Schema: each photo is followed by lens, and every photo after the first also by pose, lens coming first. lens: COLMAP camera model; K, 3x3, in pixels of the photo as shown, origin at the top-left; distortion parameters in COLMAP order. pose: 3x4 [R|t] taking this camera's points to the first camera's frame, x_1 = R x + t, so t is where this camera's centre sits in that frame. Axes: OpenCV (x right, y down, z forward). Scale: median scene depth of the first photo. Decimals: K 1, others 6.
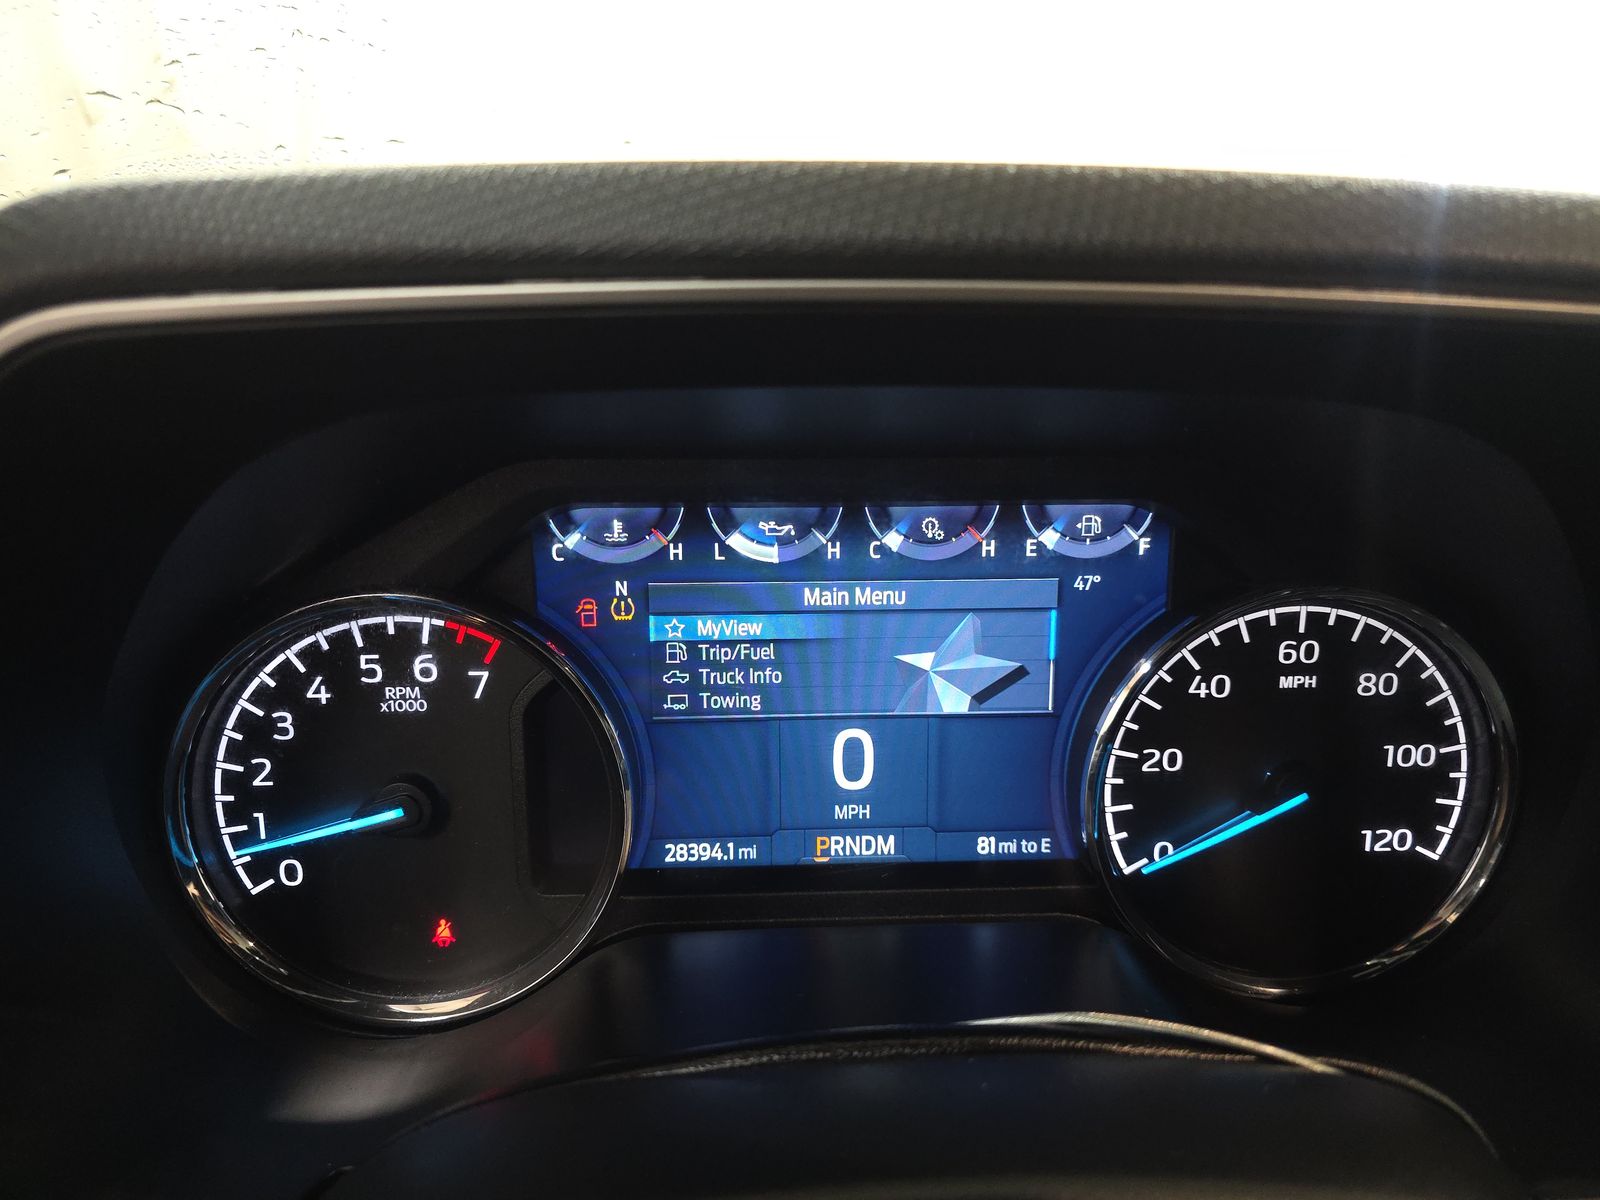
lens RADIAL K [[1132.3, 0, 799.6], [0, 1132.3, 613.7], [0, 0, 1]] dist [0.047243, -0.030948]
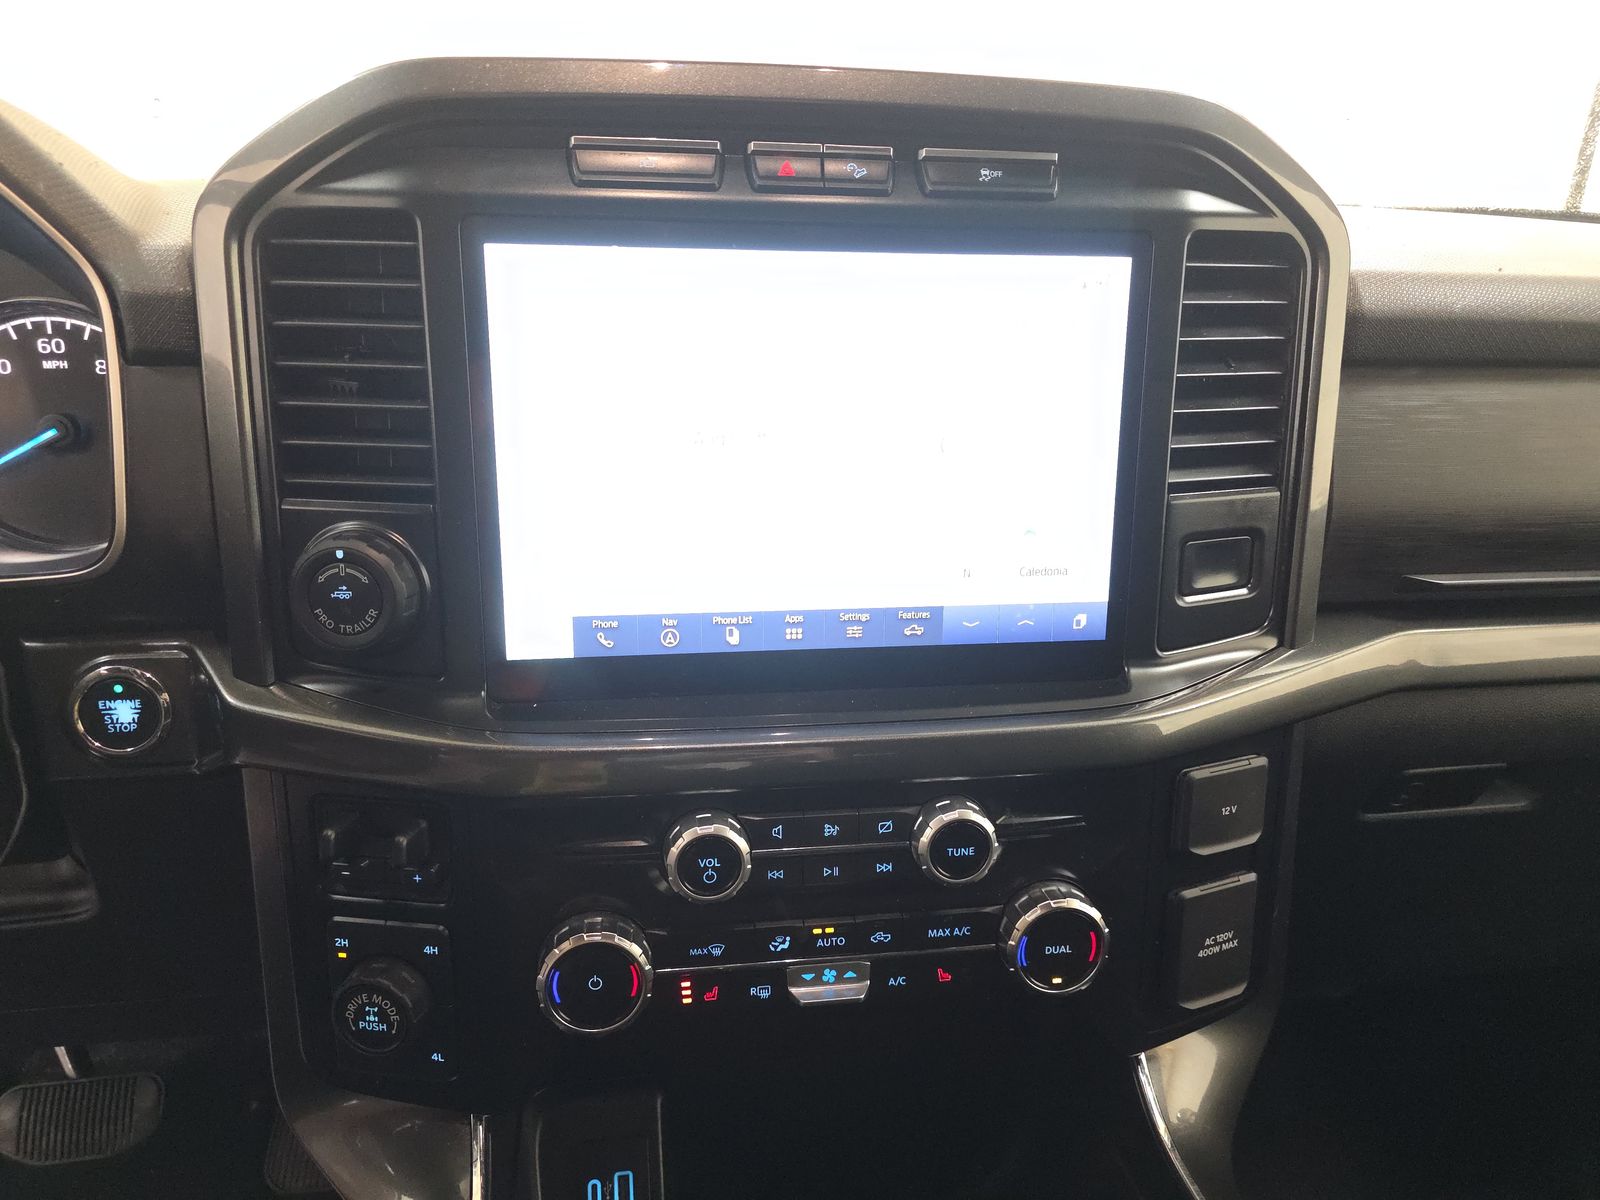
lens RADIAL K [[1132.3, 0, 799.6], [0, 1132.3, 613.7], [0, 0, 1]] dist [0.047243, -0.030948]
pose [[0.994423, -0.024740, 0.102524, 1.347076], [0.020207, 0.998782, 0.045019, 0.372629], [-0.103513, -0.042697, 0.993711, -0.810087]]
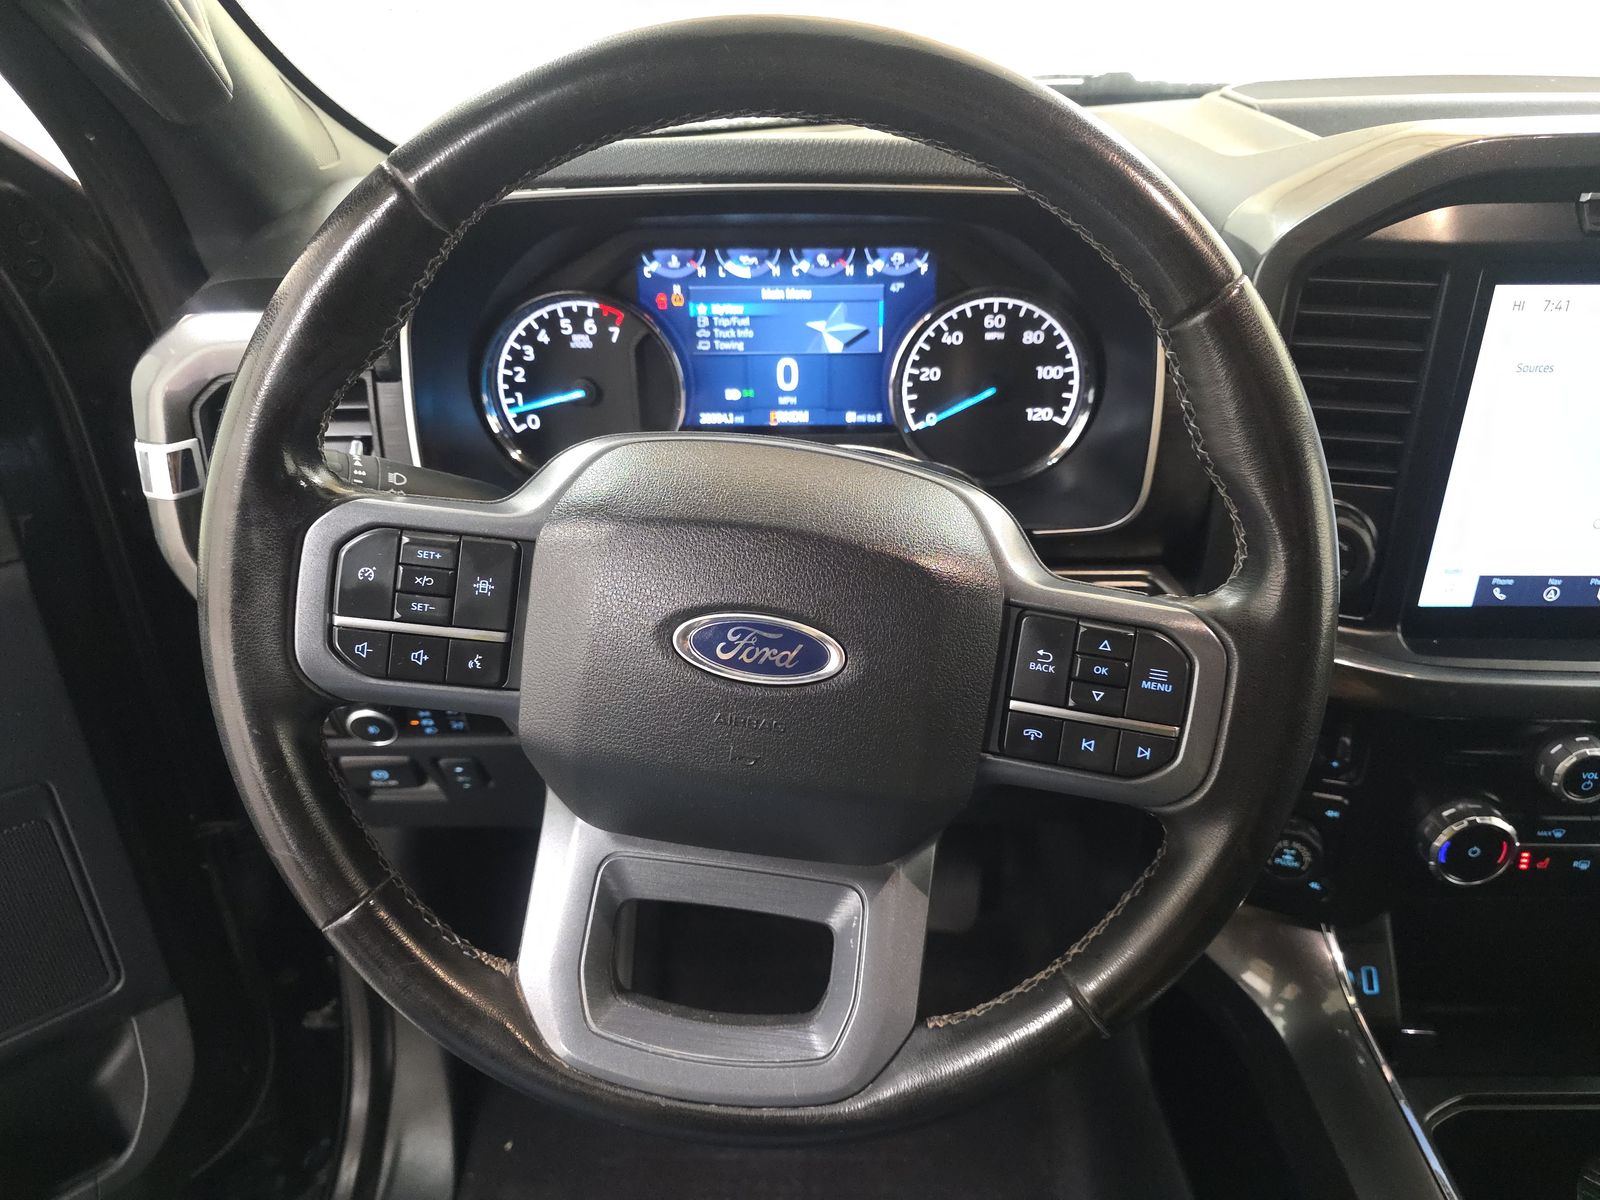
lens RADIAL K [[1132.3, 0, 799.6], [0, 1132.3, 613.7], [0, 0, 1]] dist [0.047243, -0.030948]
pose [[0.998694, 0.015958, -0.048525, 0.185849], [-0.003195, 0.967605, 0.252447, 0.026908], [0.050982, -0.251963, 0.966393, -1.199991]]
